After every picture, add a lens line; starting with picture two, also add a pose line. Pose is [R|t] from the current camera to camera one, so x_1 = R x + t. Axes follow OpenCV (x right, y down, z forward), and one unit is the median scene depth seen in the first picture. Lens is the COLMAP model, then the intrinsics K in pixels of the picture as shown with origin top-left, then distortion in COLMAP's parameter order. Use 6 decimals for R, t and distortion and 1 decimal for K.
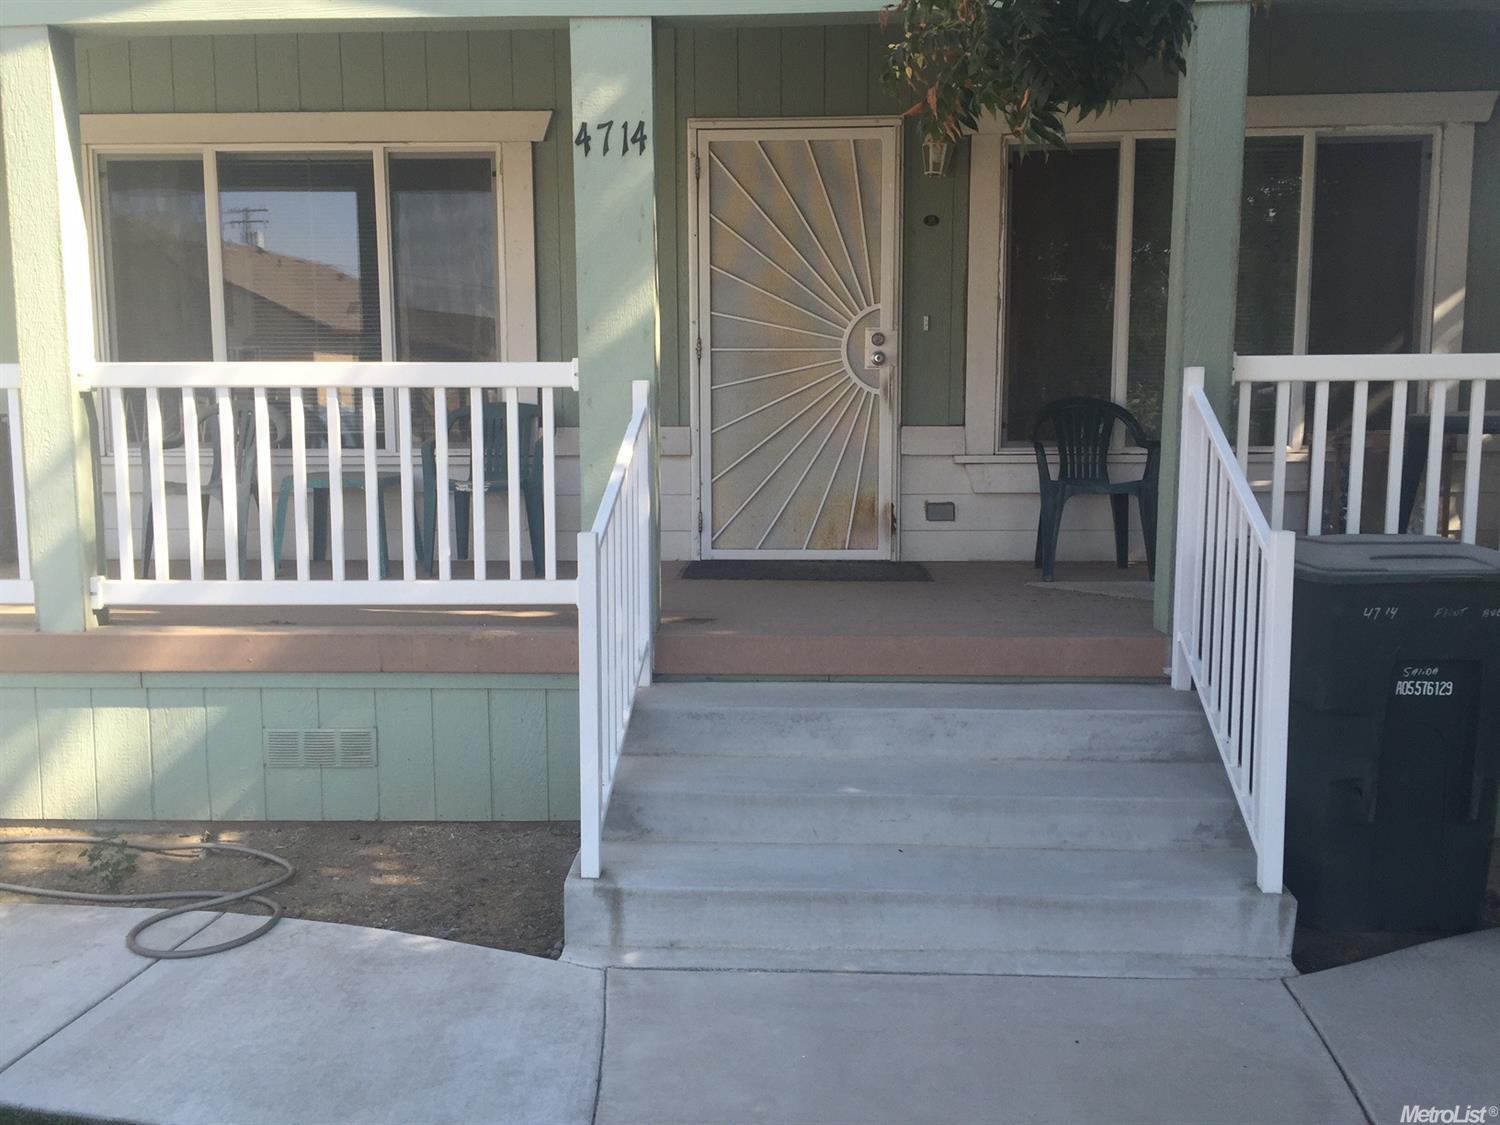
lens RADIAL K [[1275.1, 0, 762.0], [0, 1275.1, 551.1], [0, 0, 1]] dist [0.090847, -0.118520]
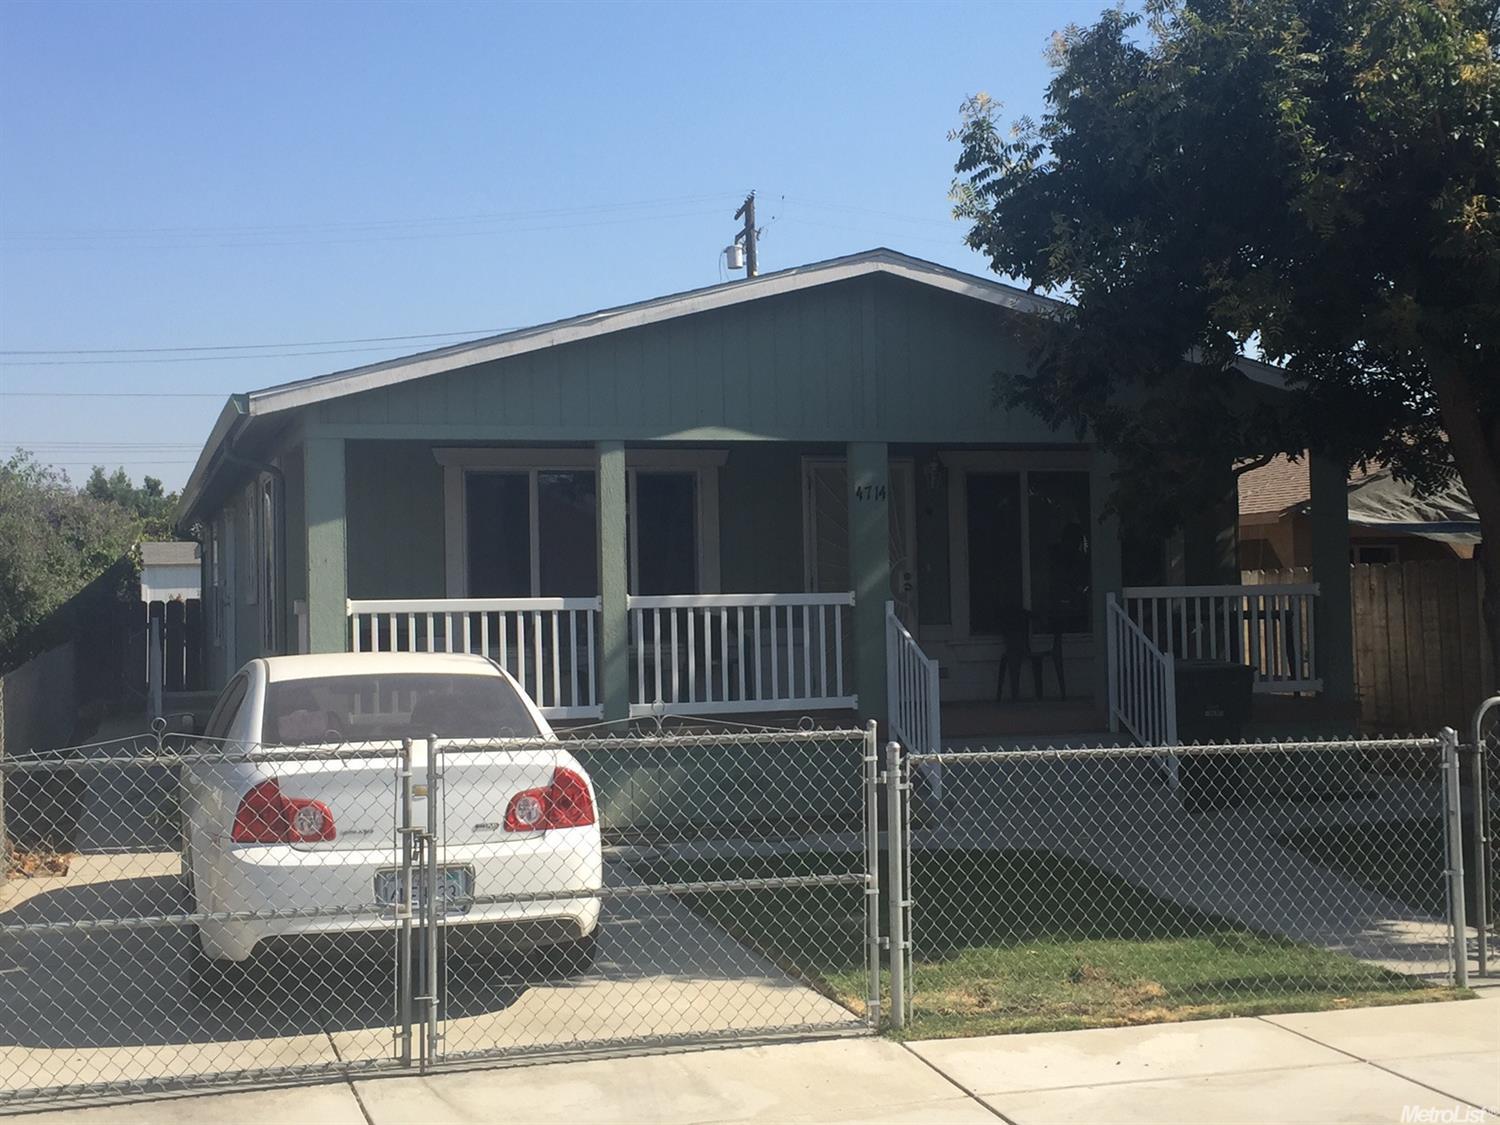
lens RADIAL K [[1960.0, 0, 750.0], [0, 1960.0, 562.5], [0, 0, 1]] dist [-0.022964, -0.014221]
pose [[0.940020, -0.005944, 0.341068, -1.392243], [0.057186, 0.988444, -0.140386, 0.247225], [-0.336292, 0.151470, 0.929497, -1.951605]]
